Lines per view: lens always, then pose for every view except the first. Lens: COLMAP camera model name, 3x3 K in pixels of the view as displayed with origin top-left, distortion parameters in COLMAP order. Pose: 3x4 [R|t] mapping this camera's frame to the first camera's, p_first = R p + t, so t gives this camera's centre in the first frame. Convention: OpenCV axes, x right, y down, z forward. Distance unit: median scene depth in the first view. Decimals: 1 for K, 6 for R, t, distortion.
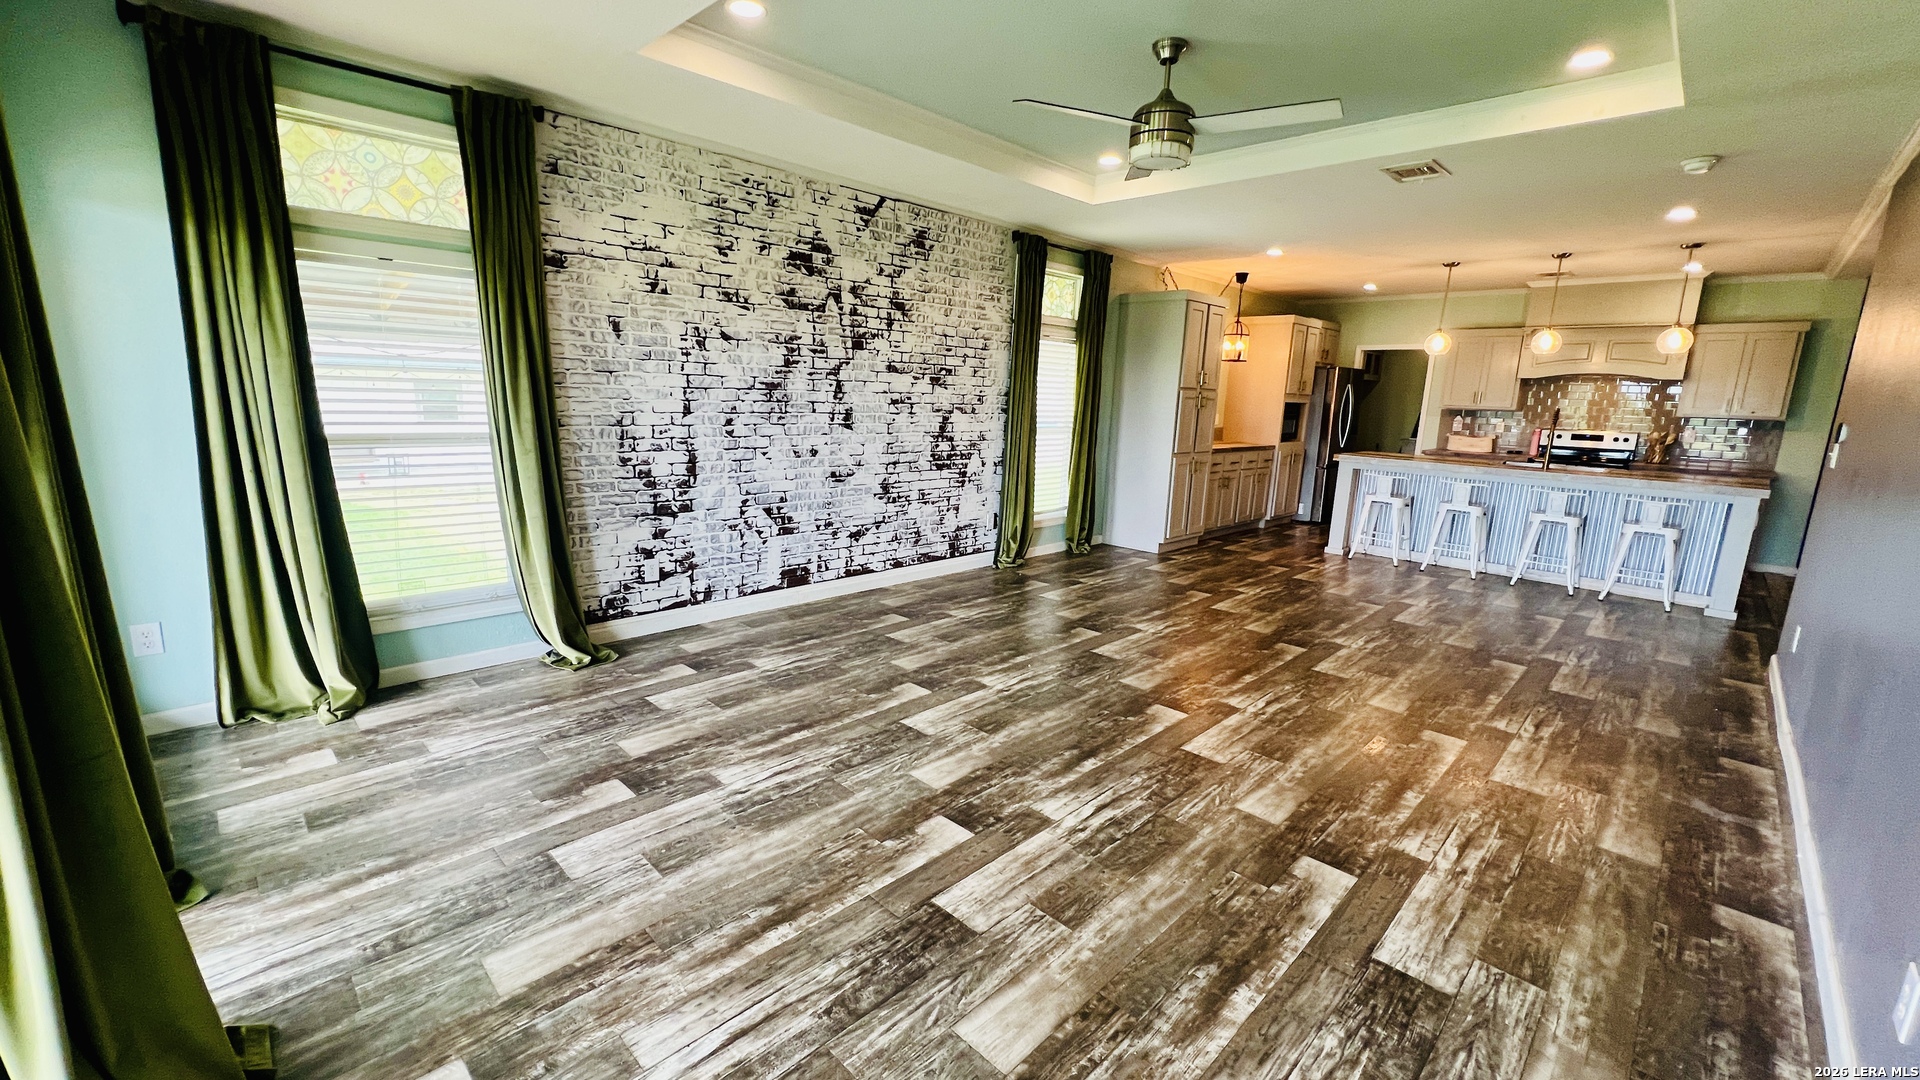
lens RADIAL K [[763.8, 0, 961.9], [0, 763.8, 536.7], [0, 0, 1]] dist [-0.000662, -0.000516]
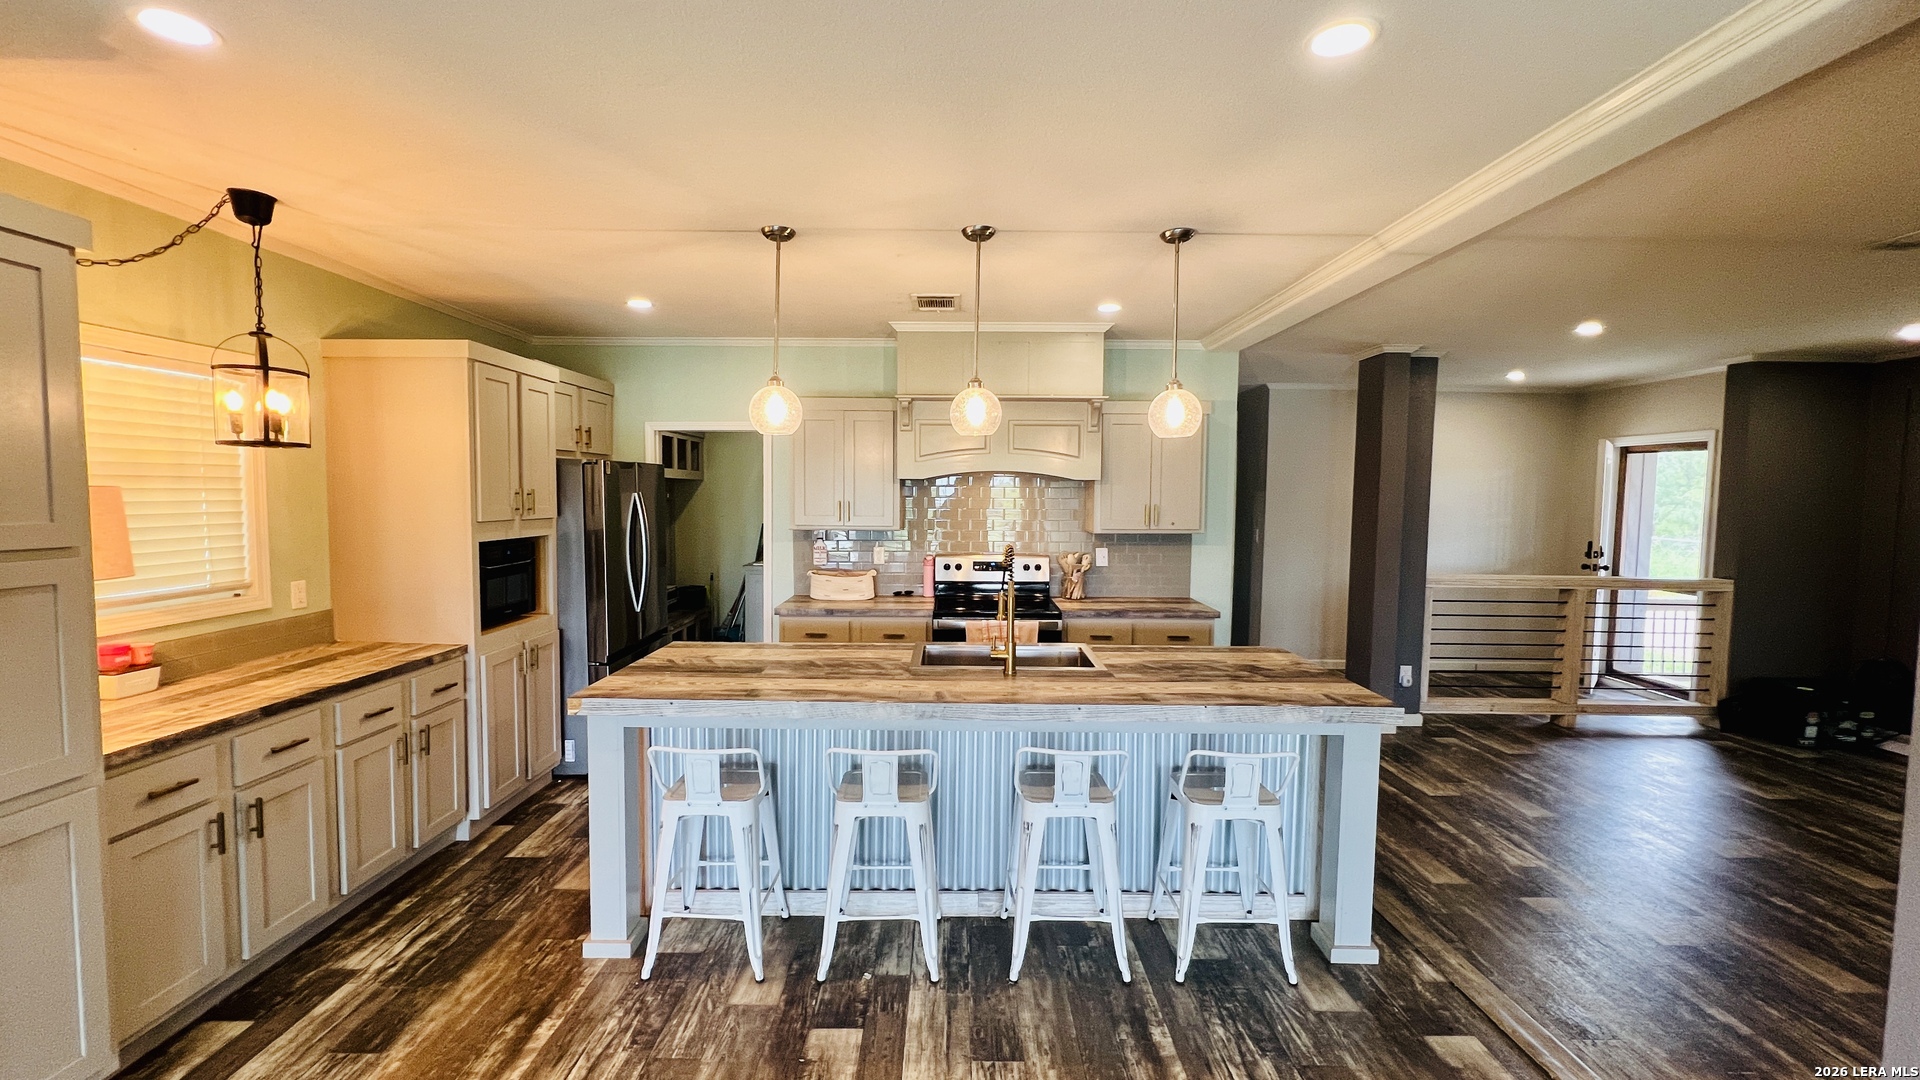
lens RADIAL K [[763.8, 0, 962.5], [0, 763.8, 537.2], [0, 0, 1]] dist [-0.000662, -0.000516]
pose [[0.705165, -0.070637, 0.705516, 0.319731], [0.151292, 0.987100, -0.052387, -0.118270], [-0.692715, 0.143681, 0.706755, 0.520955]]
